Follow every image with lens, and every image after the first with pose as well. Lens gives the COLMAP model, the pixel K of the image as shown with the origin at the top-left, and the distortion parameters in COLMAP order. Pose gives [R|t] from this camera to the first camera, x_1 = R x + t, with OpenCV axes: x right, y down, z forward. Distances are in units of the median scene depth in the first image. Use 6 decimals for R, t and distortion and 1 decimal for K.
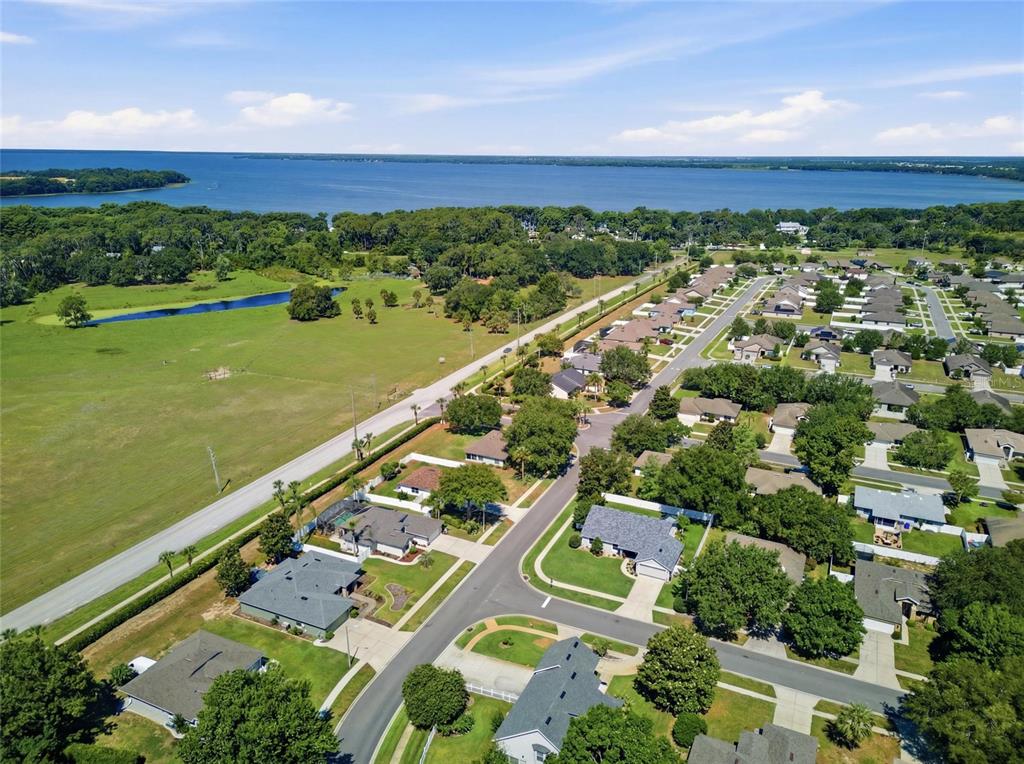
lens RADIAL K [[715.1, 0, 512.0], [0, 715.1, 382.0], [0, 0, 1]] dist [0.001205, -0.001925]
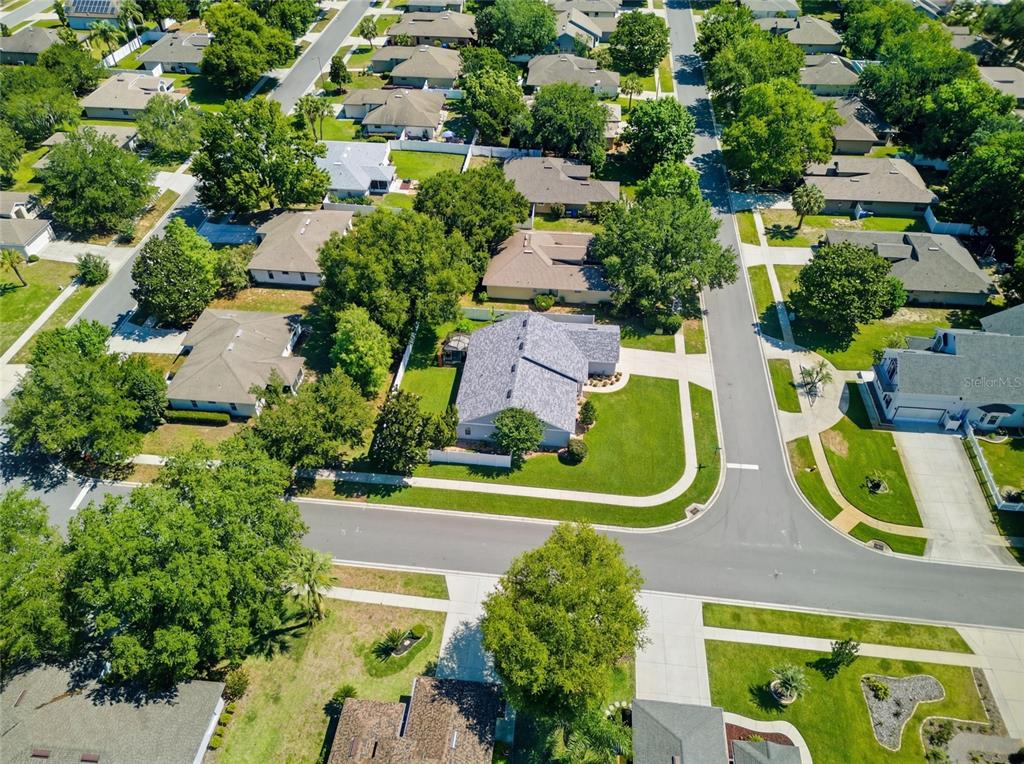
lens RADIAL K [[715.1, 0, 512.0], [0, 715.1, 382.0], [0, 0, 1]] dist [0.001205, -0.001925]
pose [[-0.328827, -0.647574, 0.687401, -0.234998], [0.286411, 0.625215, 0.725999, -0.217480], [-0.899912, 0.435607, -0.020115, 1.037528]]
